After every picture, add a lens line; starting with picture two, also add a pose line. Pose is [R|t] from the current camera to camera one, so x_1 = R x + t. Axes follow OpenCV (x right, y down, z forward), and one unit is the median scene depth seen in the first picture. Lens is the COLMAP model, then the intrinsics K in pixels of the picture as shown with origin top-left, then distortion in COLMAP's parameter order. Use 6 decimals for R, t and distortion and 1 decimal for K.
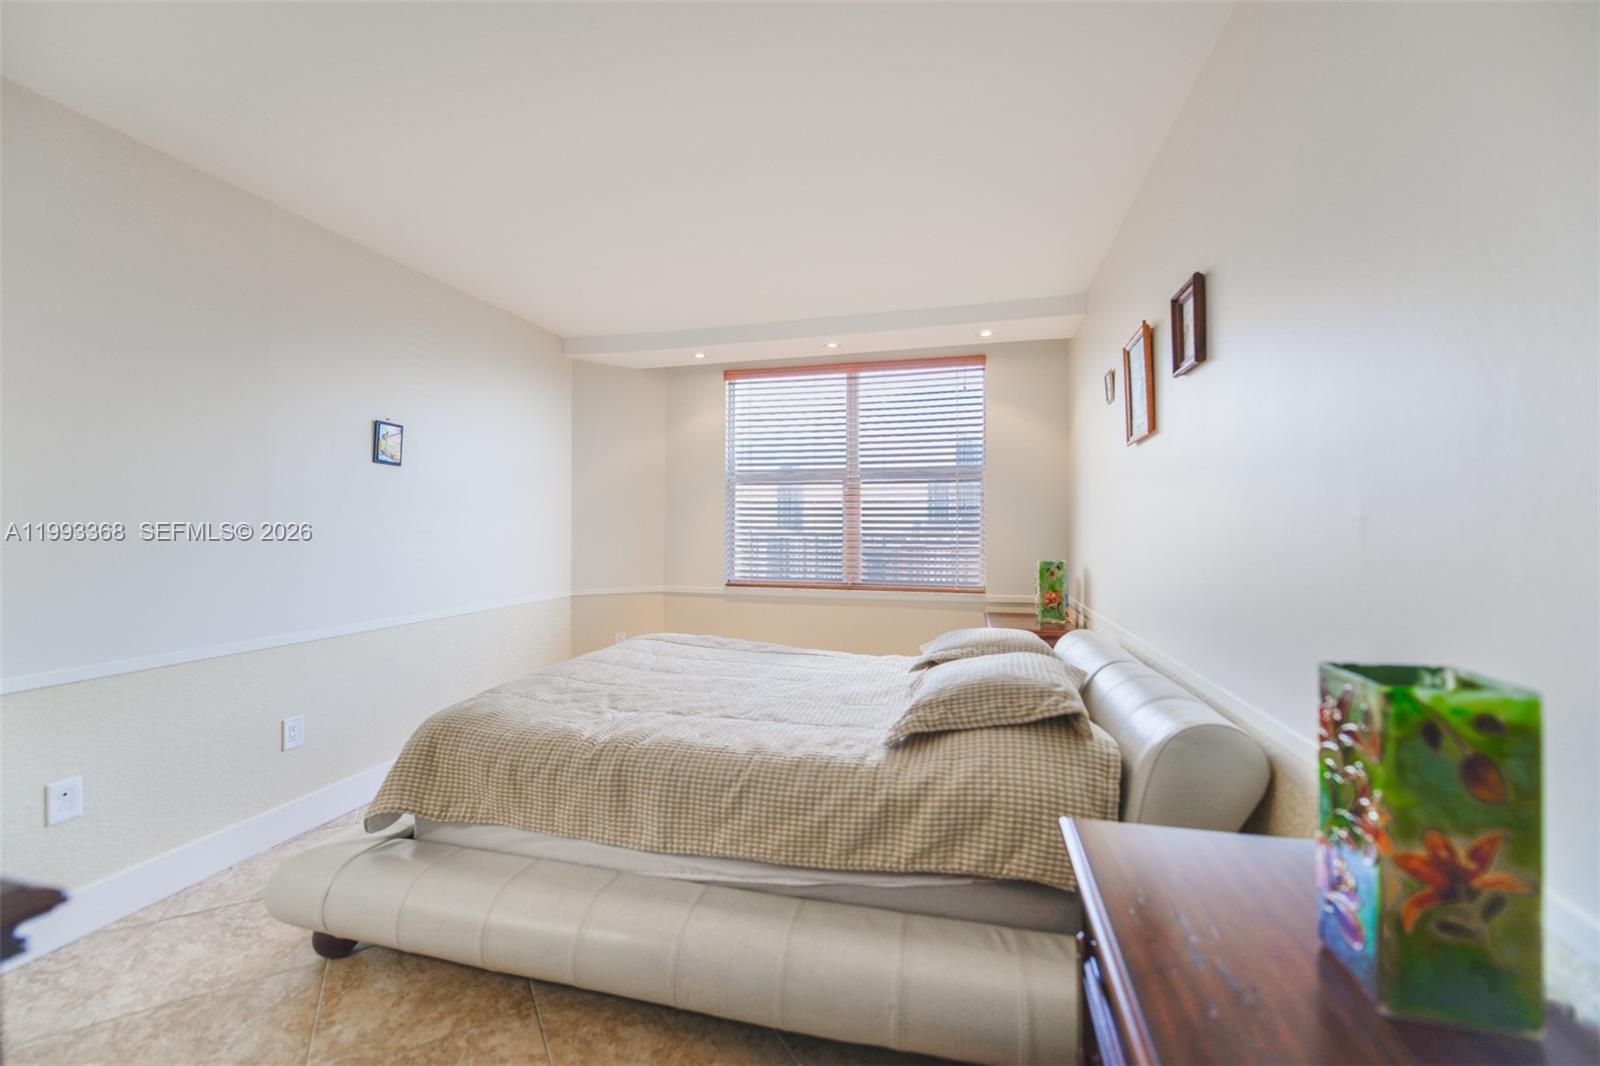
lens RADIAL K [[627.1, 0, 796.1], [0, 627.1, 526.6], [0, 0, 1]] dist [0.003309, 0.000210]
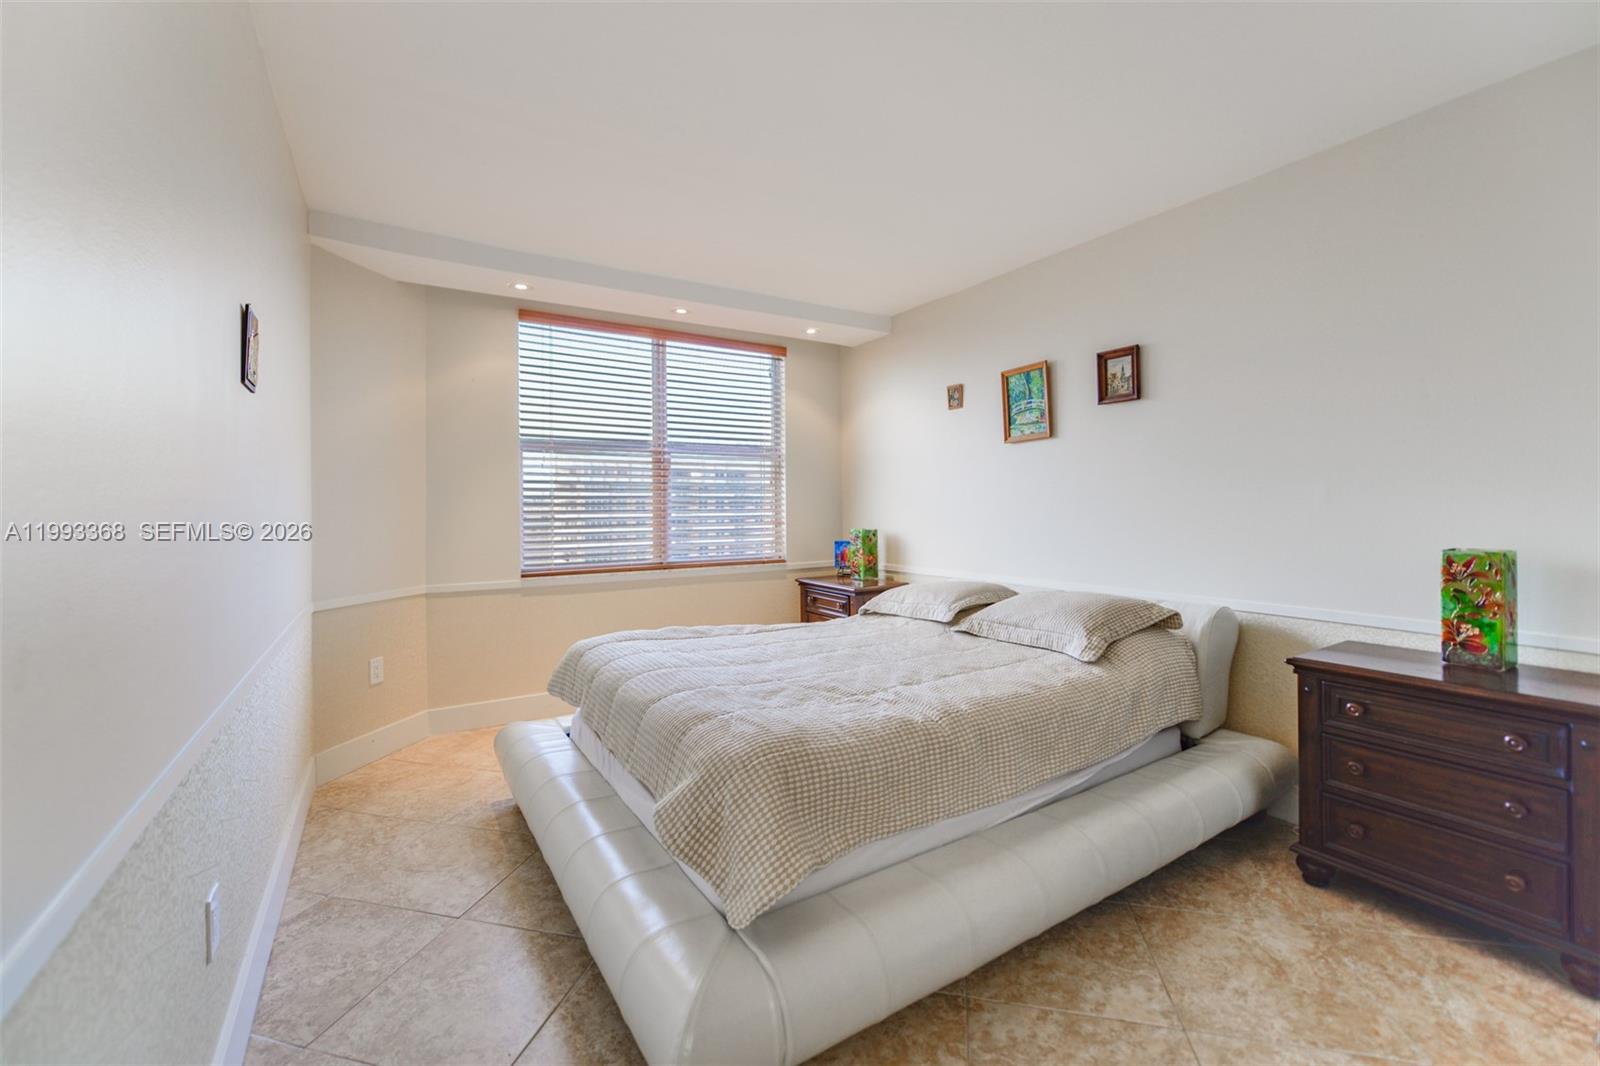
lens RADIAL K [[645.7, 0, 800.6], [0, 645.7, 498.6], [0, 0, 1]] dist [0.000676, 0.000010]
pose [[0.694741, -0.000019, 0.719260, -0.488781], [0.006555, 0.999959, -0.006305, 0.001790], [-0.719231, 0.009095, 0.694712, 0.183953]]
